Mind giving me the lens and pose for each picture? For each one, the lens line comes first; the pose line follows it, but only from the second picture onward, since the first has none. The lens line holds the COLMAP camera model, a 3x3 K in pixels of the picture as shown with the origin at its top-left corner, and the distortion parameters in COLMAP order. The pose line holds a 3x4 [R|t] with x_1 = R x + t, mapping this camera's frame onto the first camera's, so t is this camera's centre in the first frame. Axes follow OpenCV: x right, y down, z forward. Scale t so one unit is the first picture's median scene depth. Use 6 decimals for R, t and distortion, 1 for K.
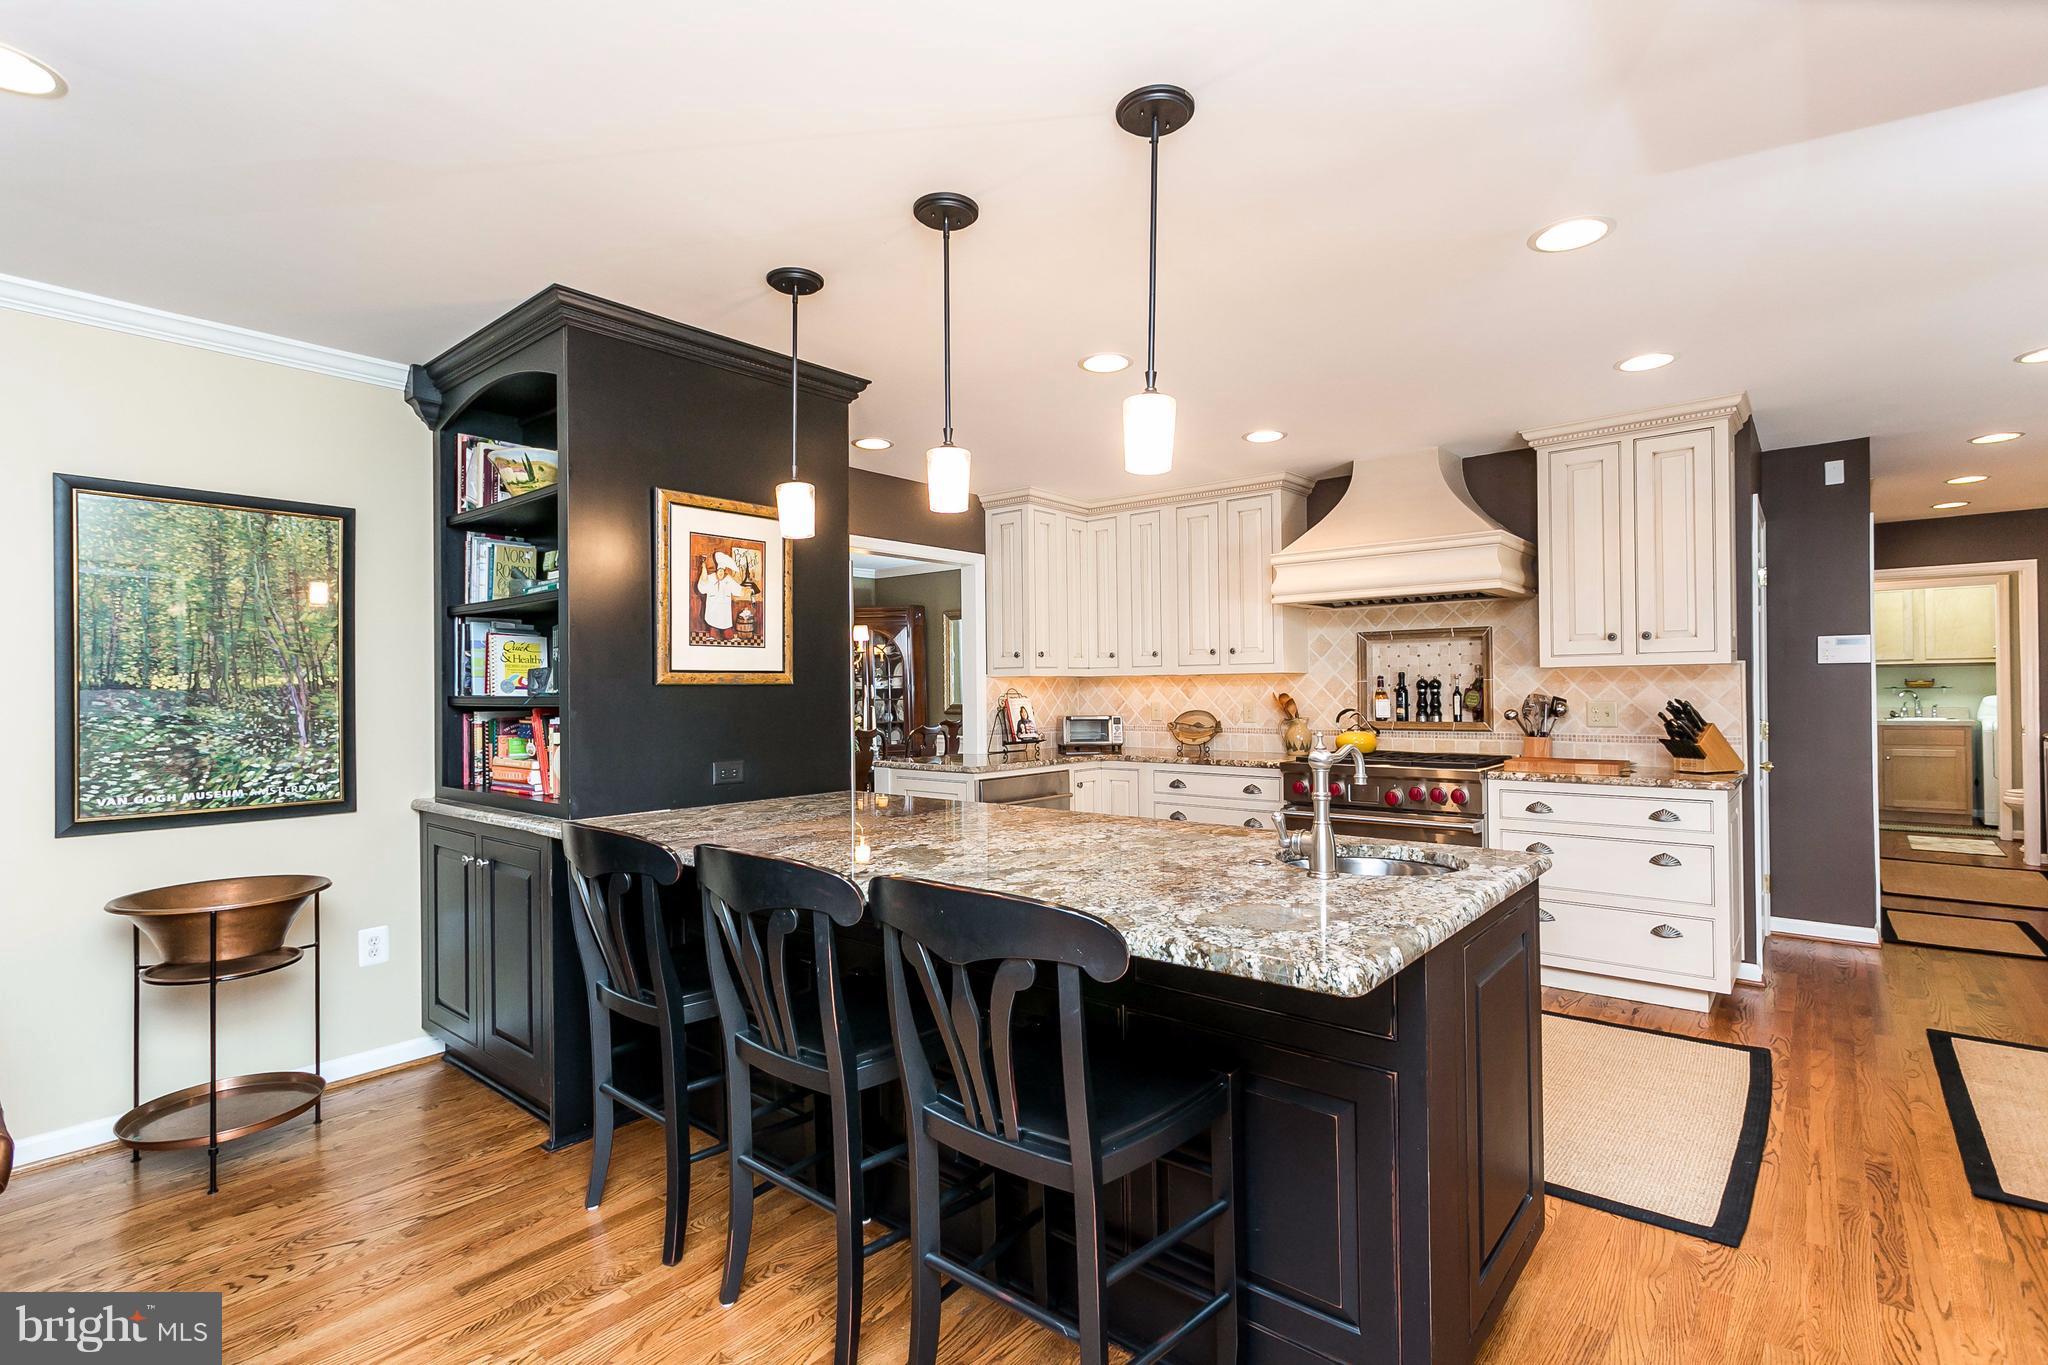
lens RADIAL K [[954.9, 0, 1013.0], [0, 954.9, 688.6], [0, 0, 1]] dist [-0.002096, 0.003378]
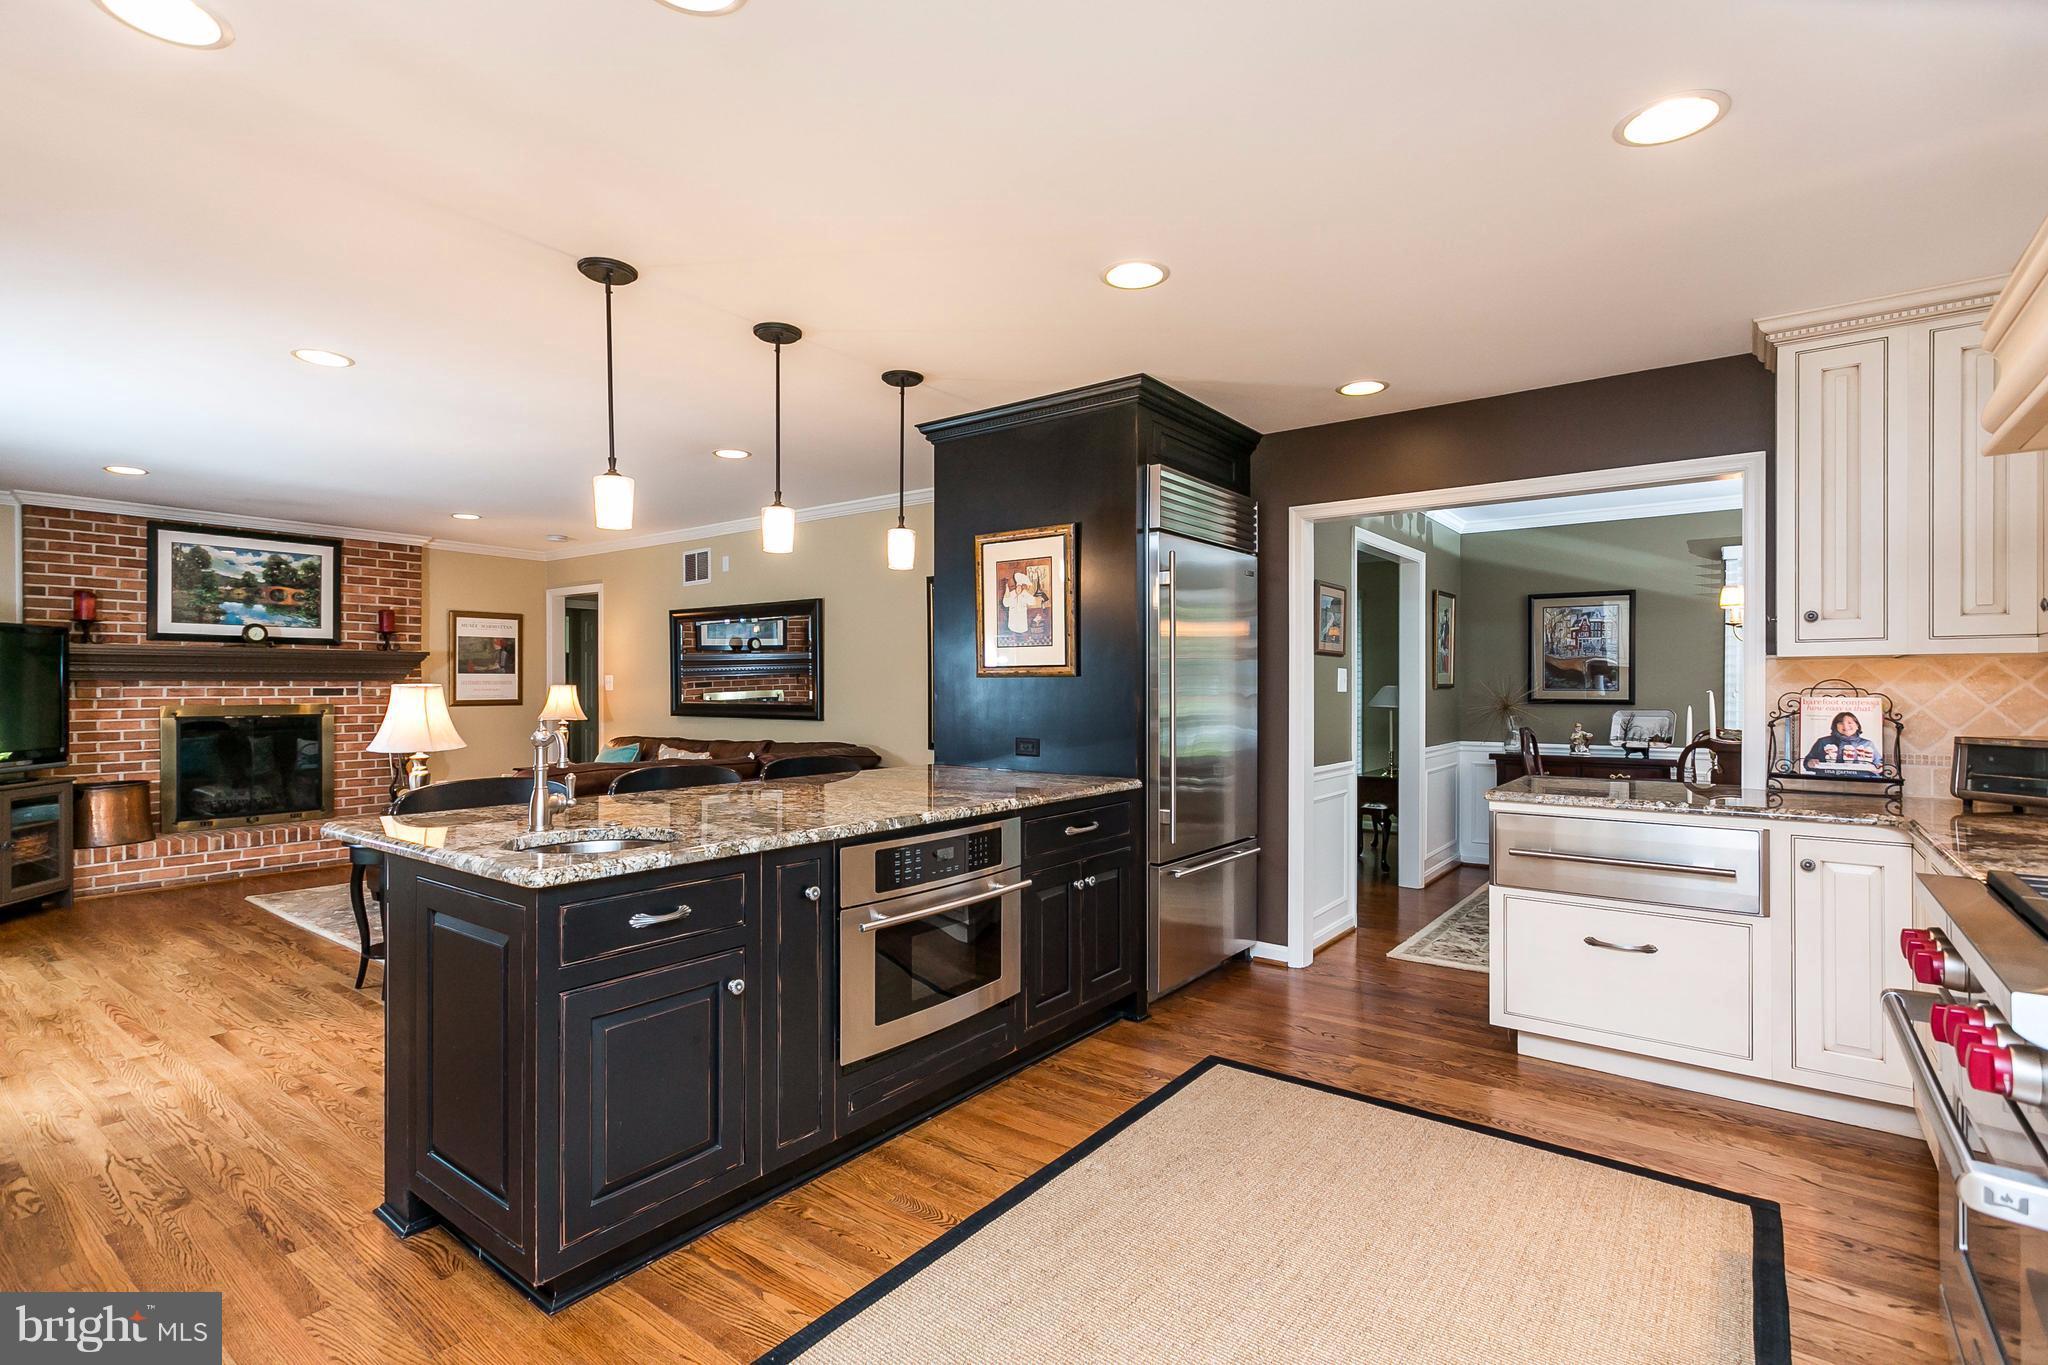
lens RADIAL K [[954.9, 0, 1012.1], [0, 954.9, 690.3], [0, 0, 1]] dist [-0.002096, 0.003378]
pose [[0.055665, 0.015134, -0.998335, 0.649413], [0.001912, 0.999882, 0.015264, -0.003629], [0.998448, -0.002758, 0.055629, 0.618257]]
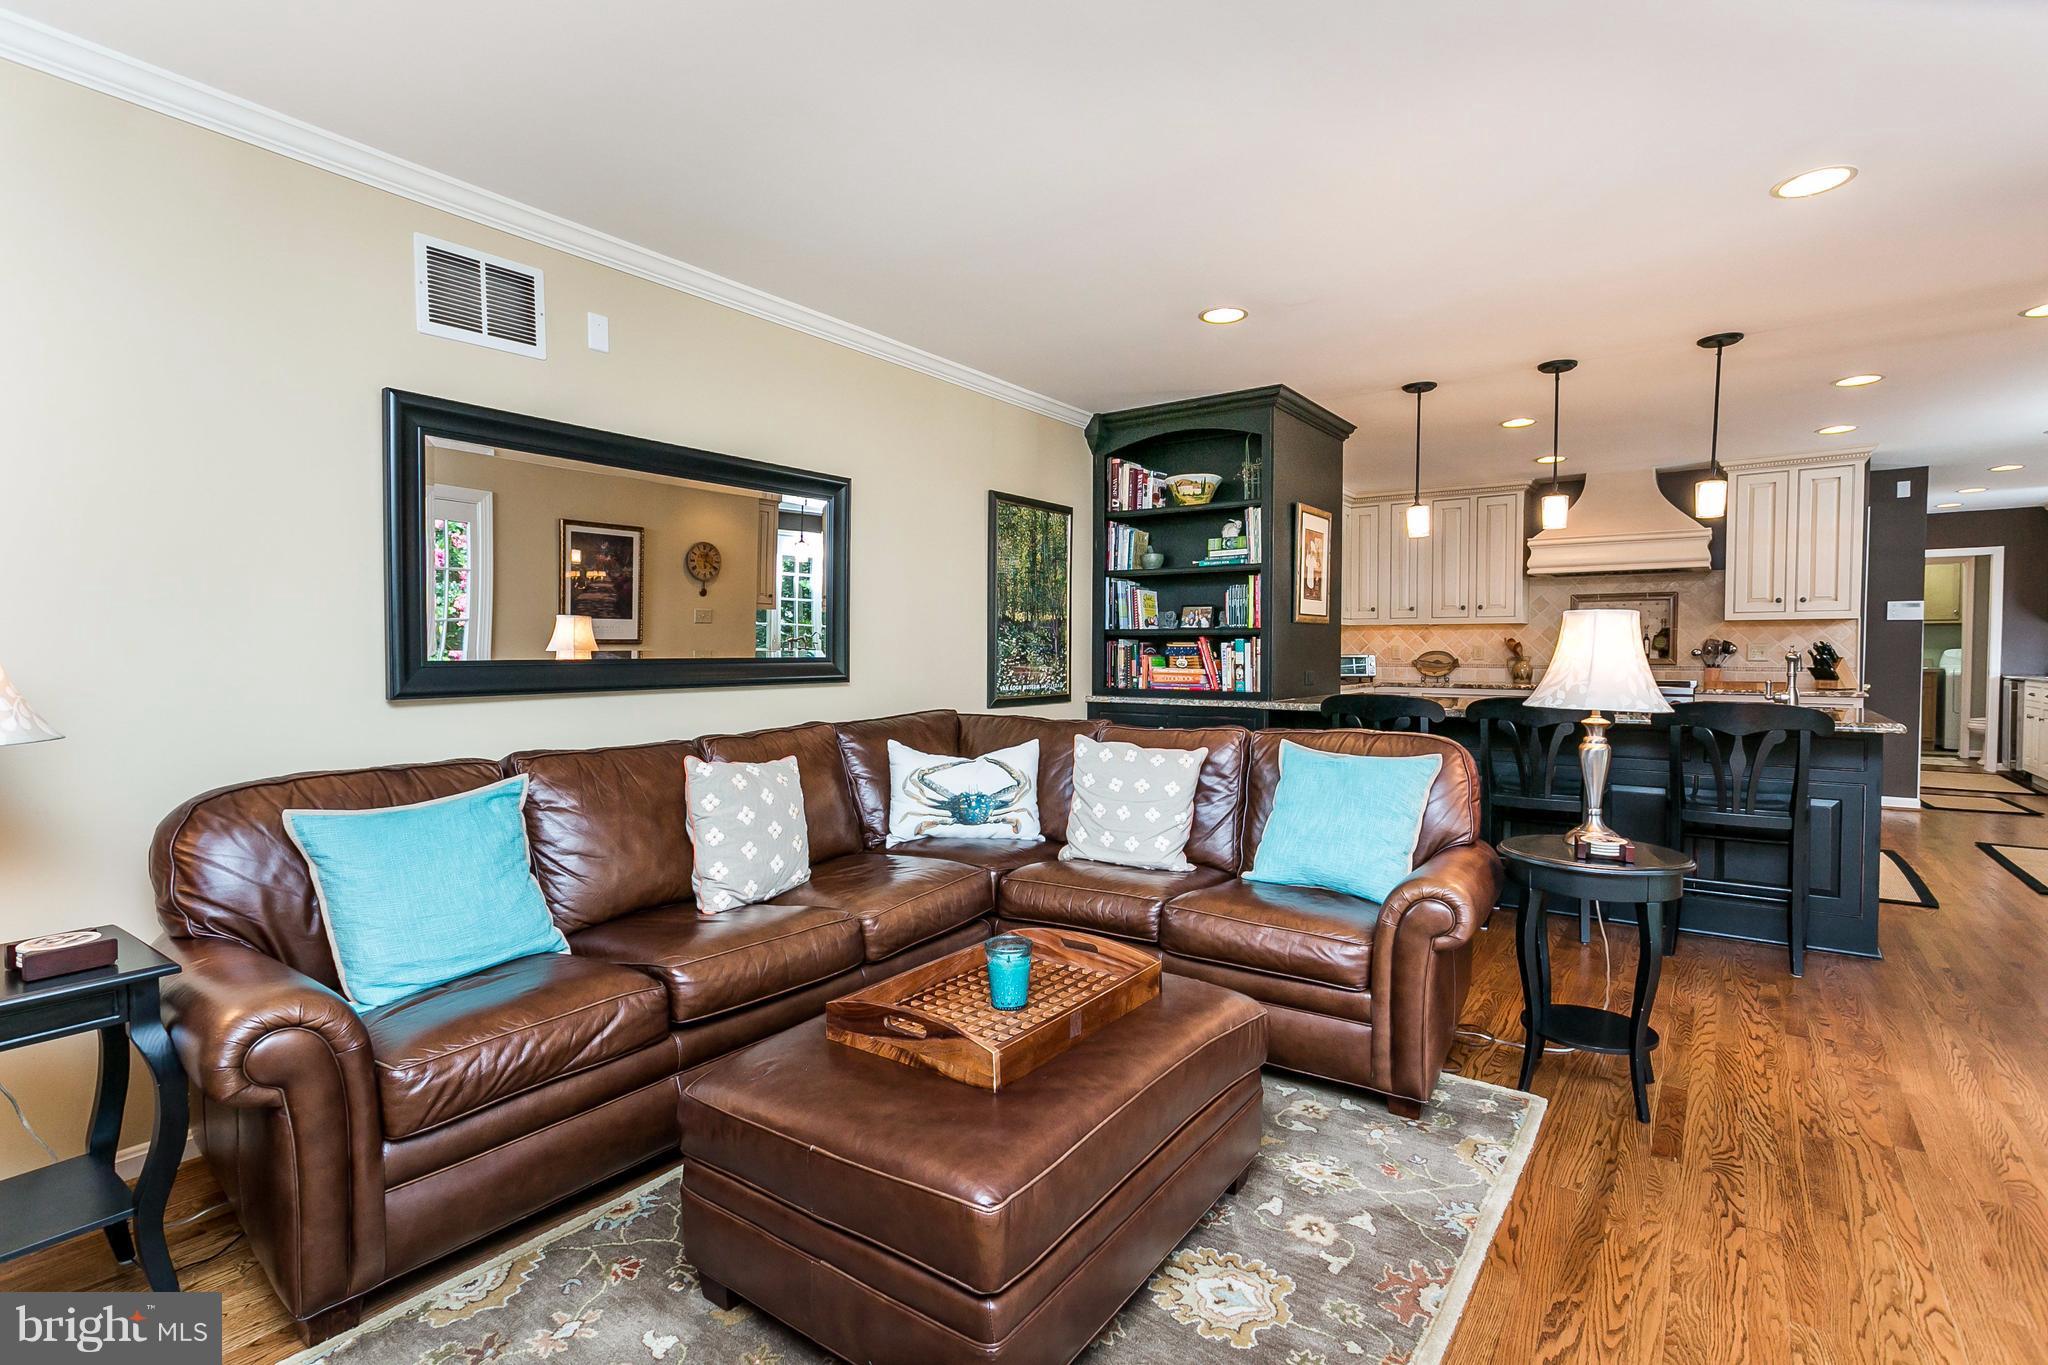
lens RADIAL K [[993.5, 0, 1013.1], [0, 993.5, 685.4], [0, 0, 1]] dist [0.001376, 0.001468]
pose [[0.996593, 0.005890, 0.082262, -0.633727], [-0.009112, 0.999204, 0.038848, 0.027306], [-0.081967, -0.039465, 0.995853, -0.425593]]
